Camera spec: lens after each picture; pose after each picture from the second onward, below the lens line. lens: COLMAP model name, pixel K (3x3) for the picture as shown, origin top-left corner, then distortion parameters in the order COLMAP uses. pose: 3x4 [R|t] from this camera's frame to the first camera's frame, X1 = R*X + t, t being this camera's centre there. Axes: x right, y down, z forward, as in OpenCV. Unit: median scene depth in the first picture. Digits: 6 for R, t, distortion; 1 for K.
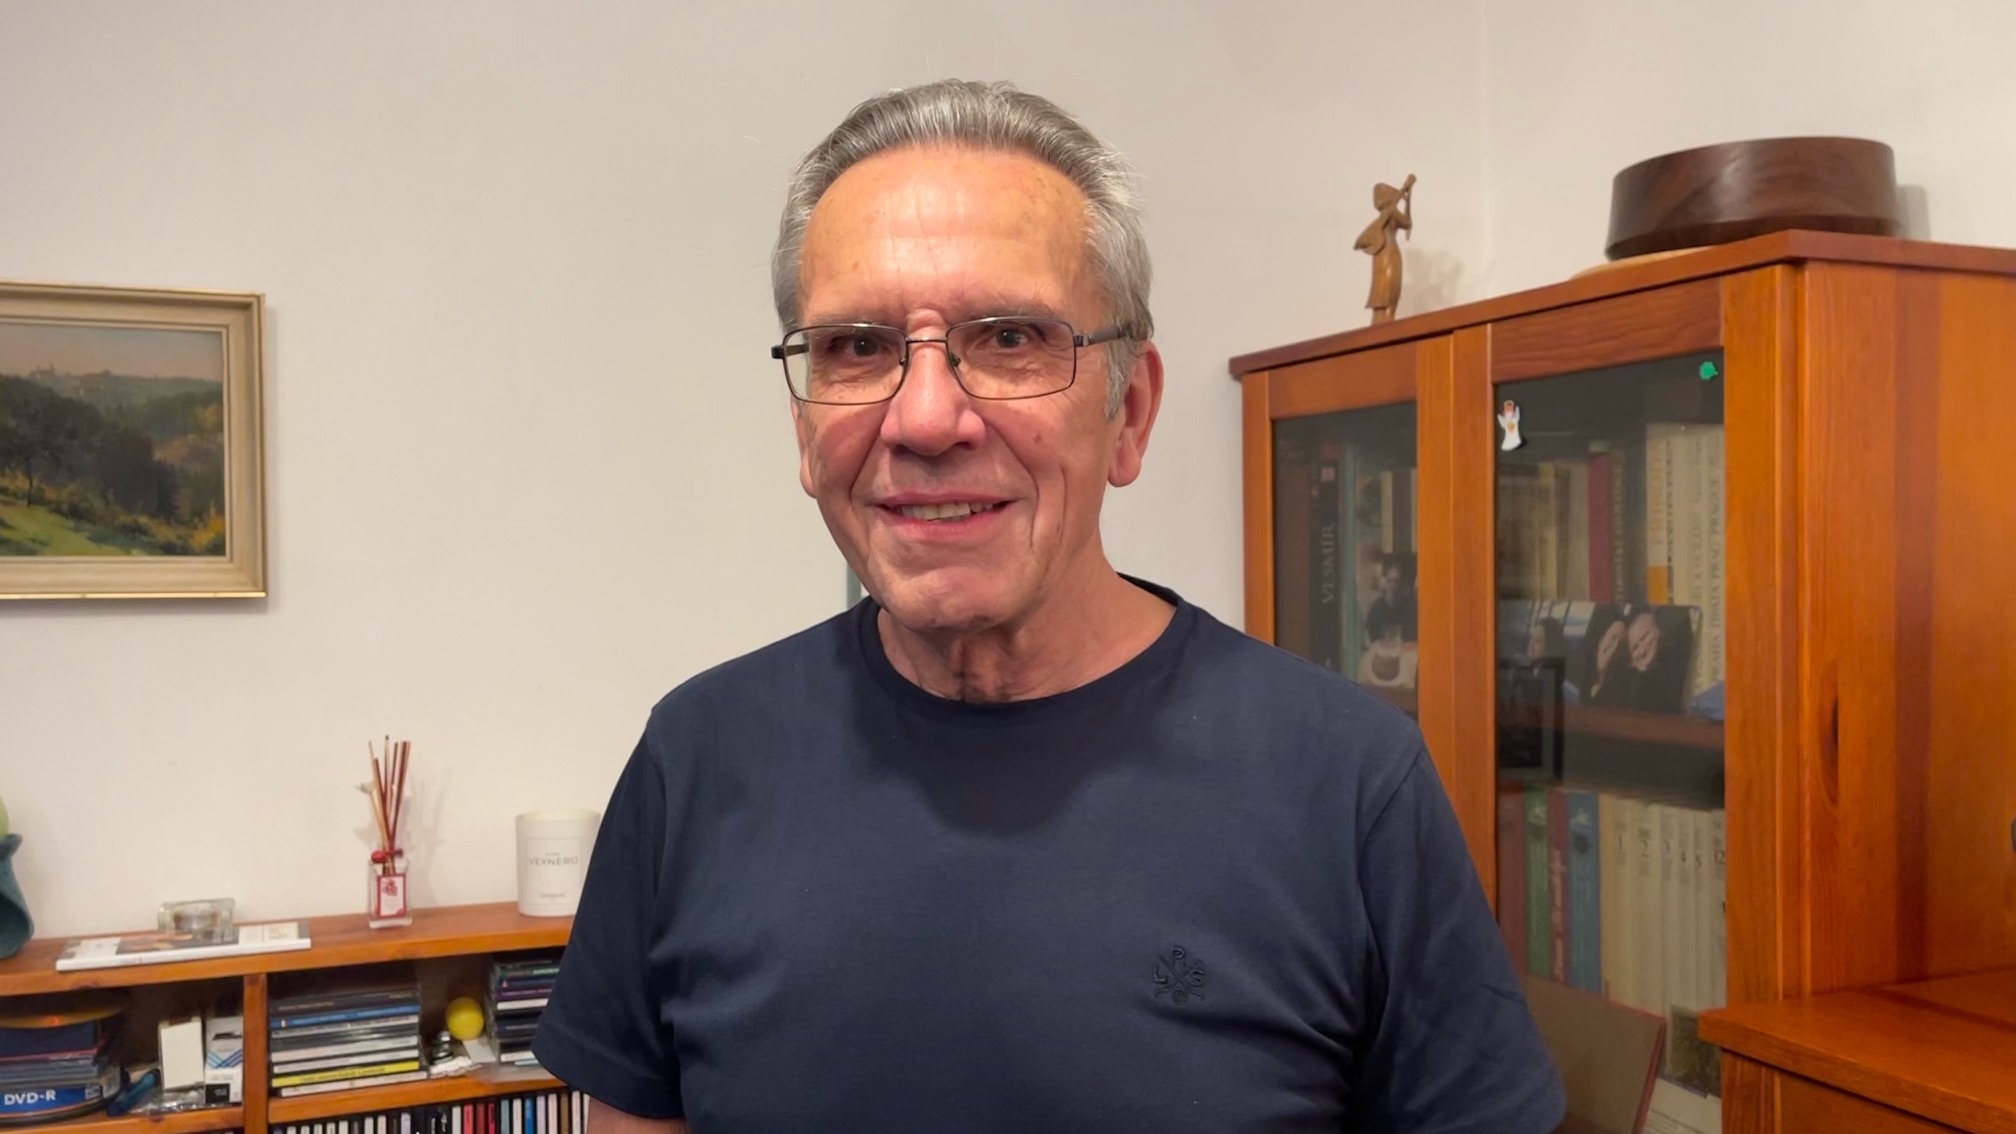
lens RADIAL K [[1534.4, 0, 1019.3], [0, 1534.4, 577.7], [0, 0, 1]] dist [-0.005346, -0.025107]
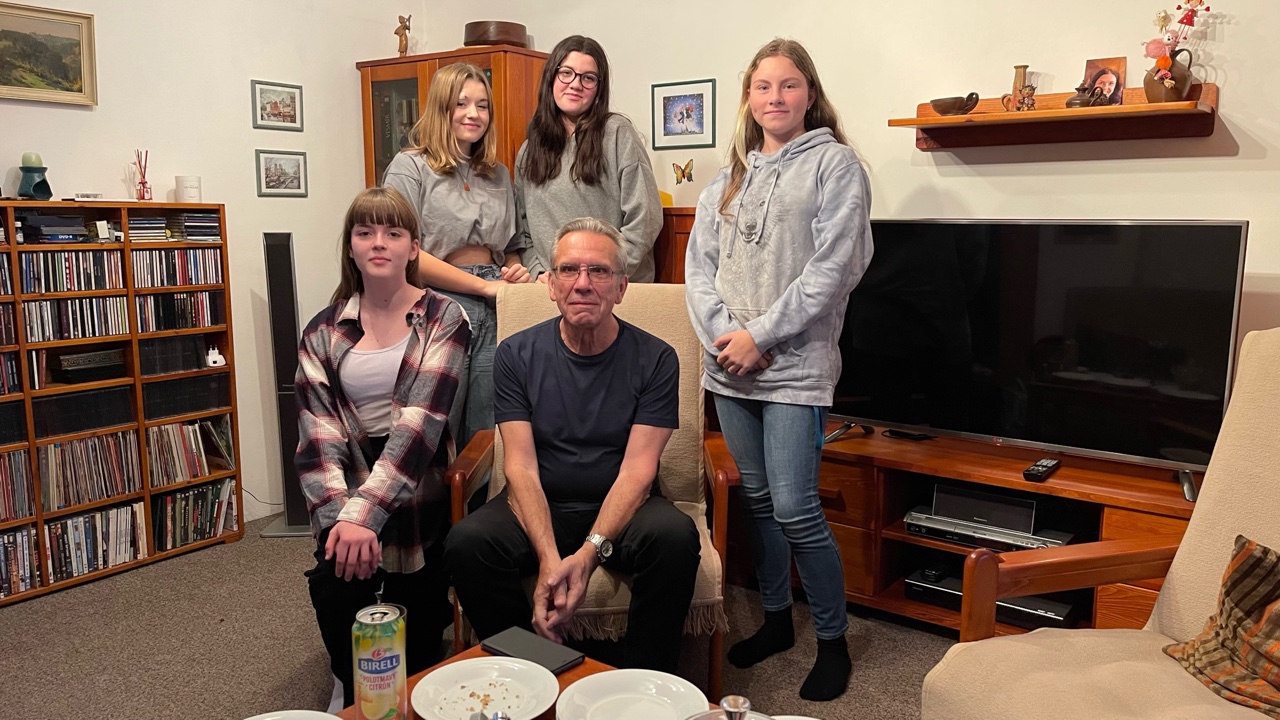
lens RADIAL K [[974.2, 0, 649.1], [0, 974.2, 357.1], [0, 0, 1]] dist [-0.005346, -0.025107]
pose [[0.838347, -0.063307, 0.541449, -0.669995], [-0.007324, 0.991836, 0.127308, 0.285304], [-0.545088, -0.110694, 0.831039, -1.539675]]
